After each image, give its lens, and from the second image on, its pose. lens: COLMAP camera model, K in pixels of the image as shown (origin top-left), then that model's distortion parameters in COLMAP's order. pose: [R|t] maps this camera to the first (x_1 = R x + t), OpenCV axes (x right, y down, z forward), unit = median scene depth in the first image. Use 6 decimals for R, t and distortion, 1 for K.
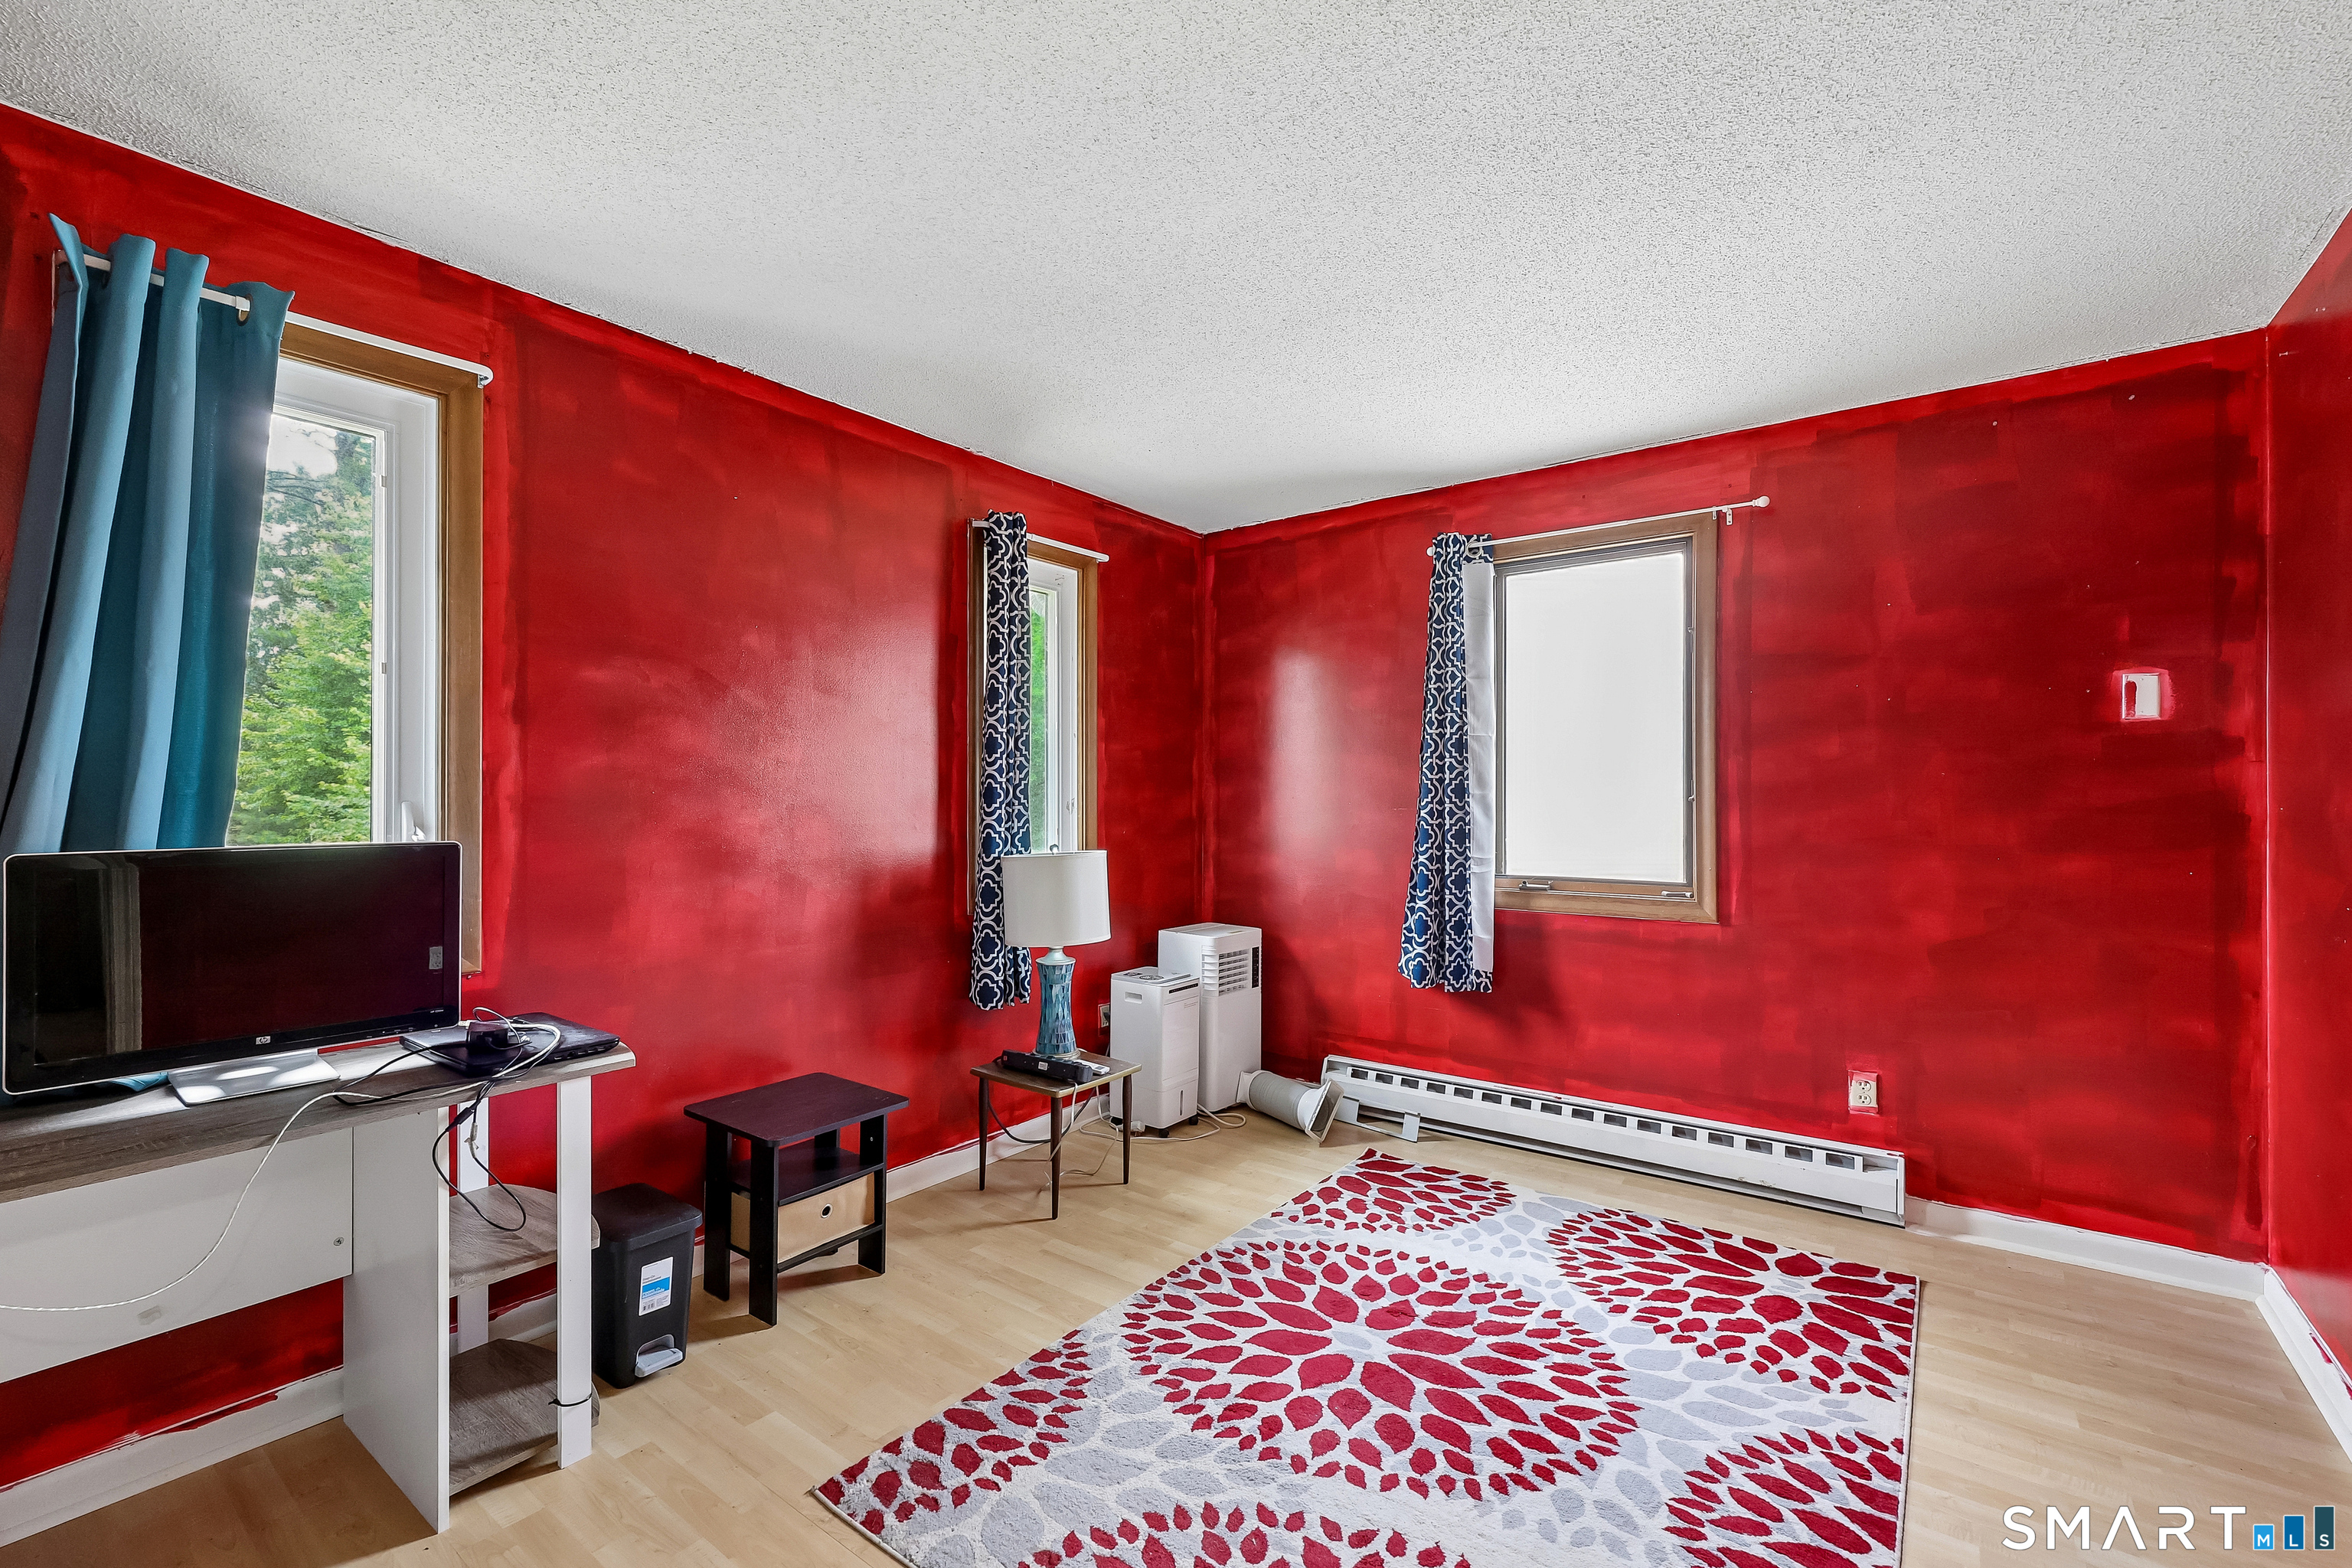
lens RADIAL K [[950.3, 0, 1176.2], [0, 950.3, 794.4], [0, 0, 1]] dist [0.003936, 0.000120]
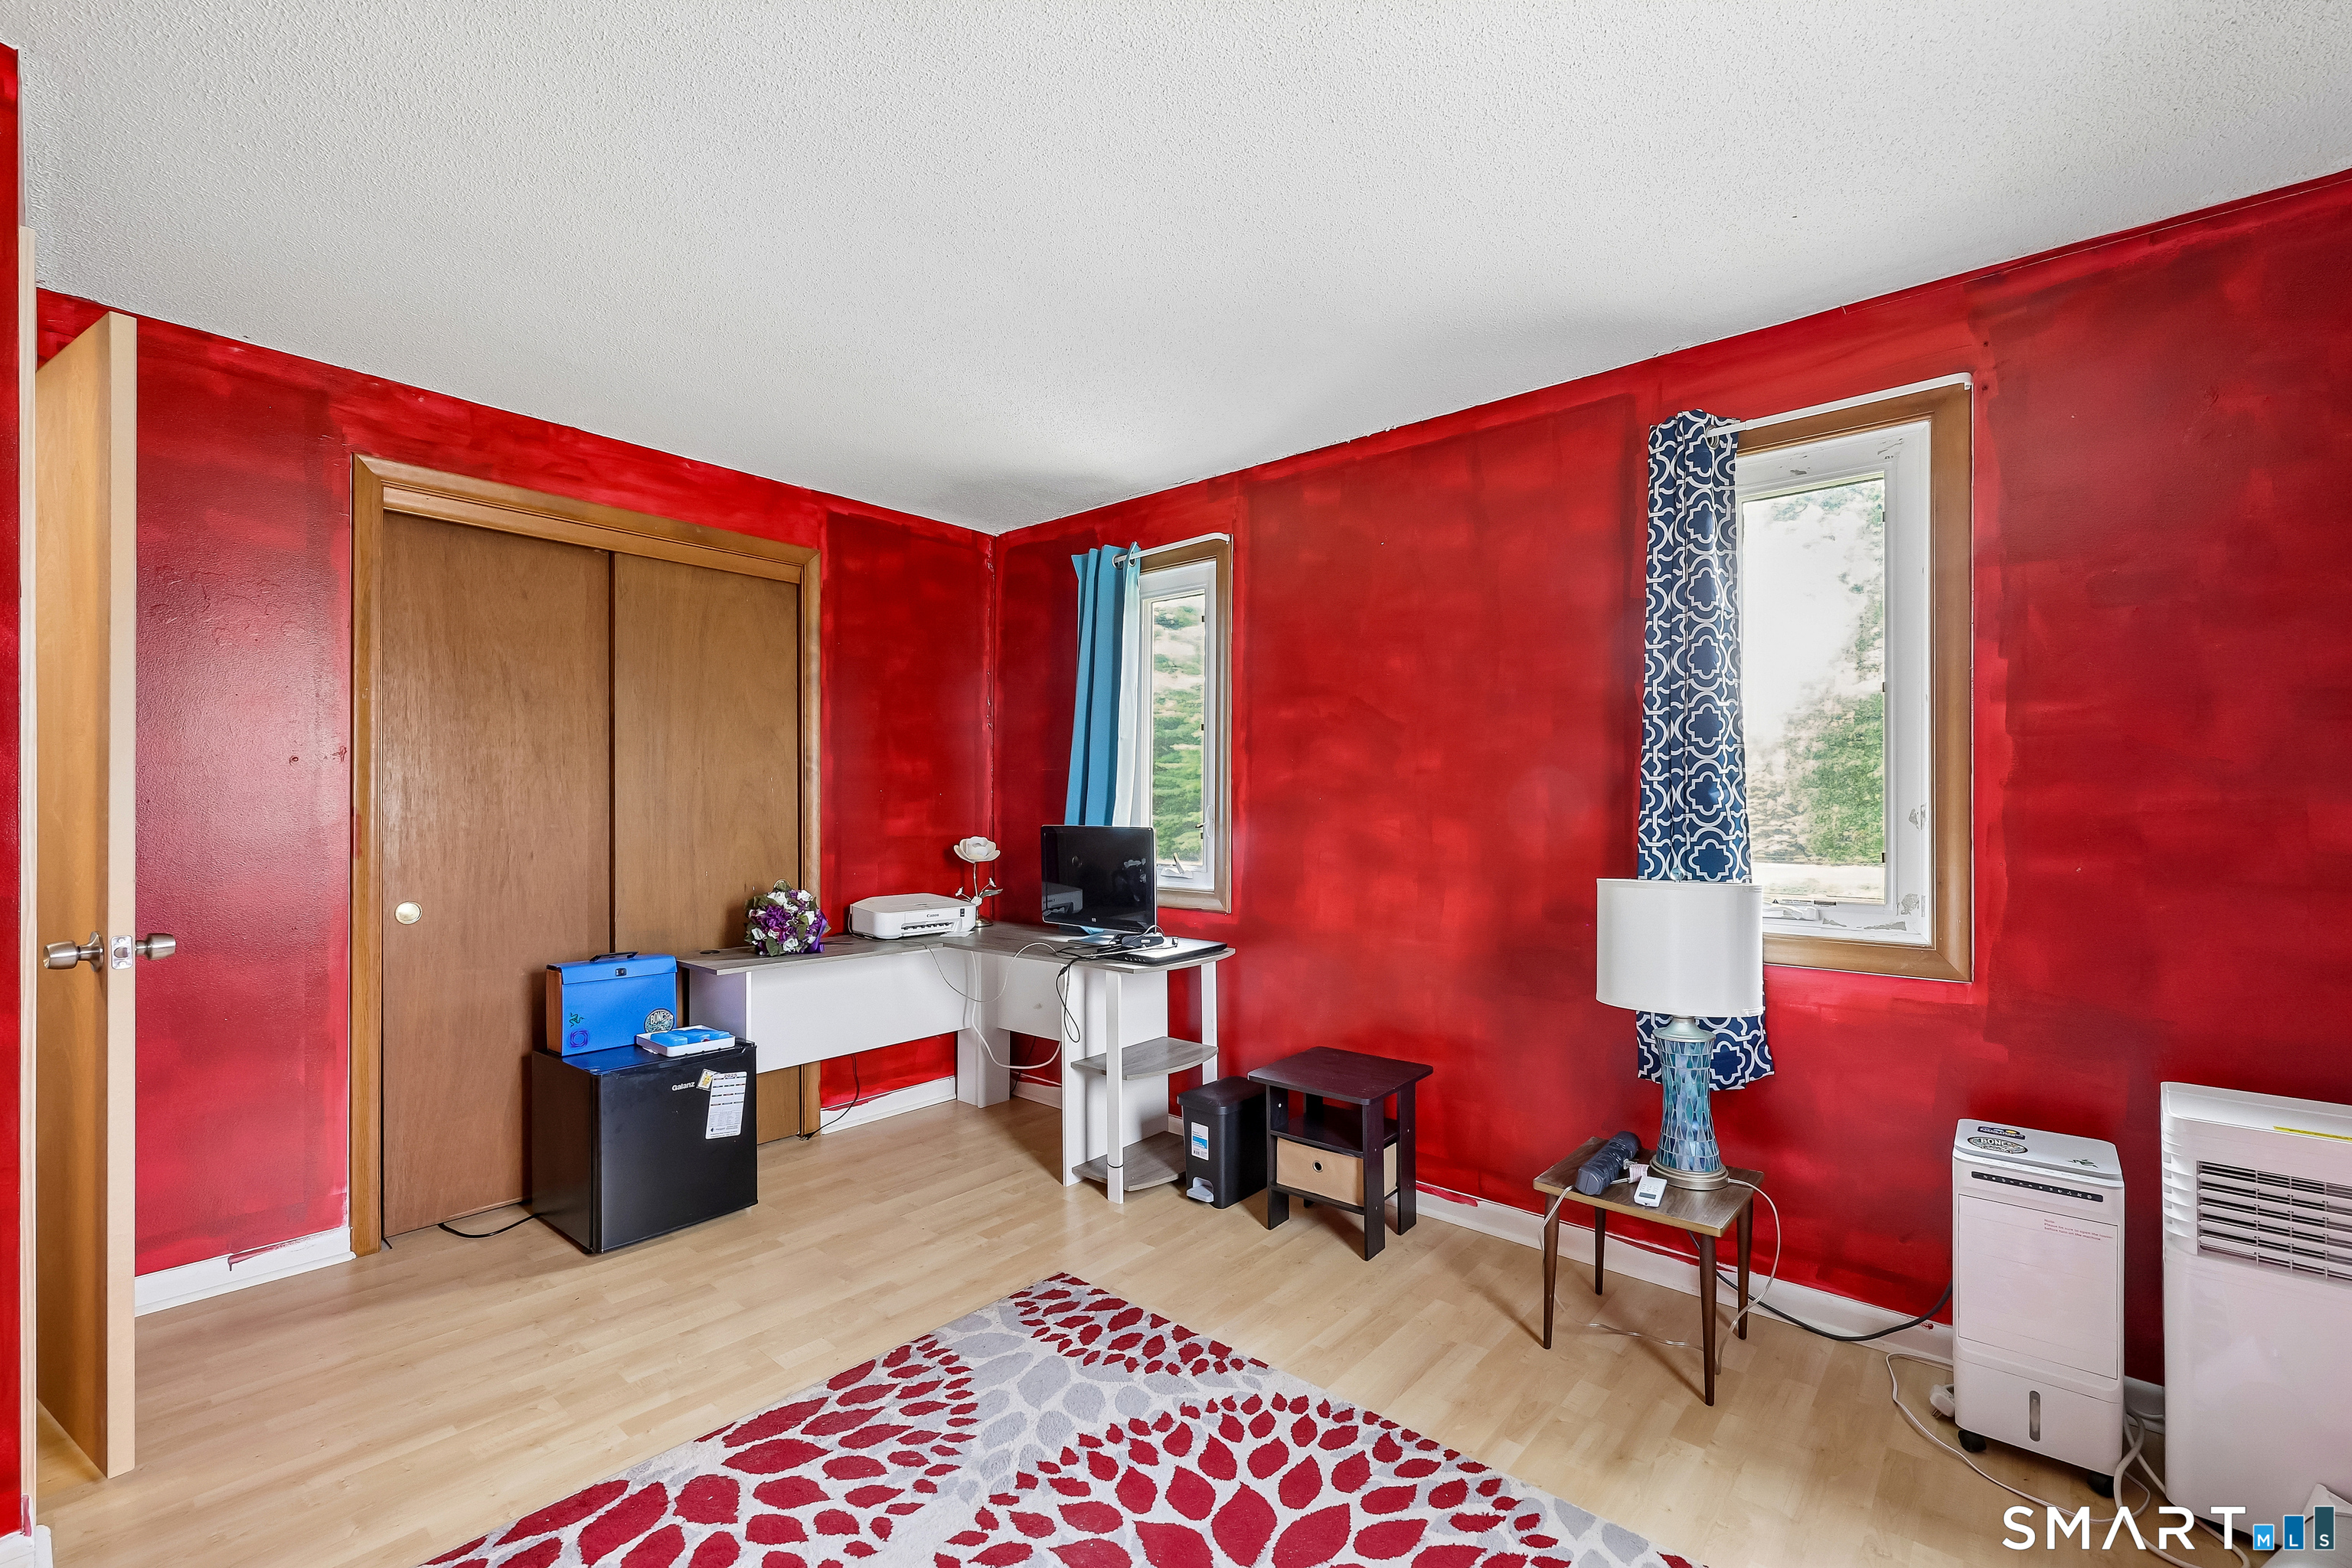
lens RADIAL K [[950.3, 0, 1176.4], [0, 950.3, 796.6], [0, 0, 1]] dist [0.003936, 0.000120]
pose [[-0.006332, -0.006484, -0.999959, 0.819722], [0.002184, 0.999977, -0.006498, 0.004134], [0.999978, -0.002225, -0.006318, 0.891093]]
